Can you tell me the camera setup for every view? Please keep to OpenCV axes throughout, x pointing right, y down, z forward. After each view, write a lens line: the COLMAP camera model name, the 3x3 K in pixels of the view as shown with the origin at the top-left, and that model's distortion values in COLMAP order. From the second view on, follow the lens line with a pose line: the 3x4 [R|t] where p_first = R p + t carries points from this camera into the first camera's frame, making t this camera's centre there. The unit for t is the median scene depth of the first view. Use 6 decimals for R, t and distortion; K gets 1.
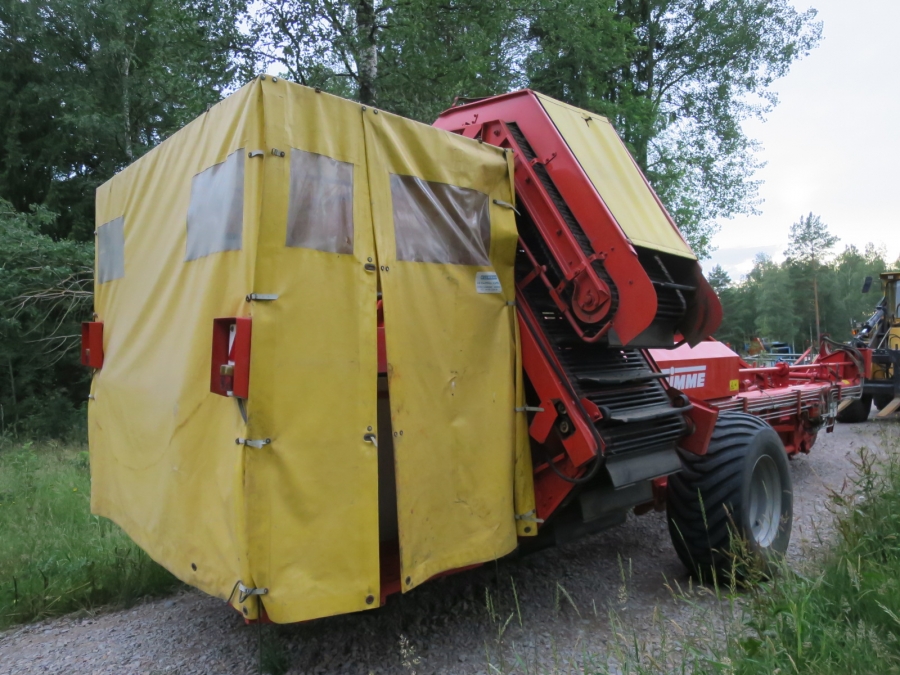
lens RADIAL K [[640.6, 0, 448.5], [0, 640.6, 338.6], [0, 0, 1]] dist [-0.057912, 0.012870]
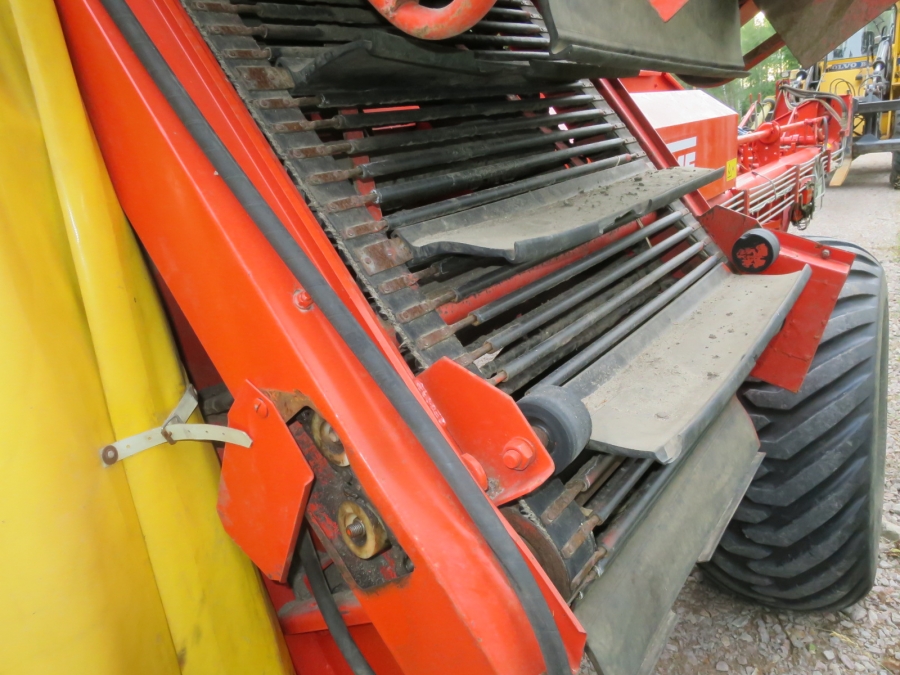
lens RADIAL K [[640.6, 0, 449.1], [0, 640.6, 340.6], [0, 0, 1]] dist [-0.057912, 0.012870]
pose [[0.975743, -0.165461, 0.143349, 0.157778], [0.115249, 0.944951, 0.306245, 0.025828], [-0.186129, -0.282296, 0.941098, 0.692395]]
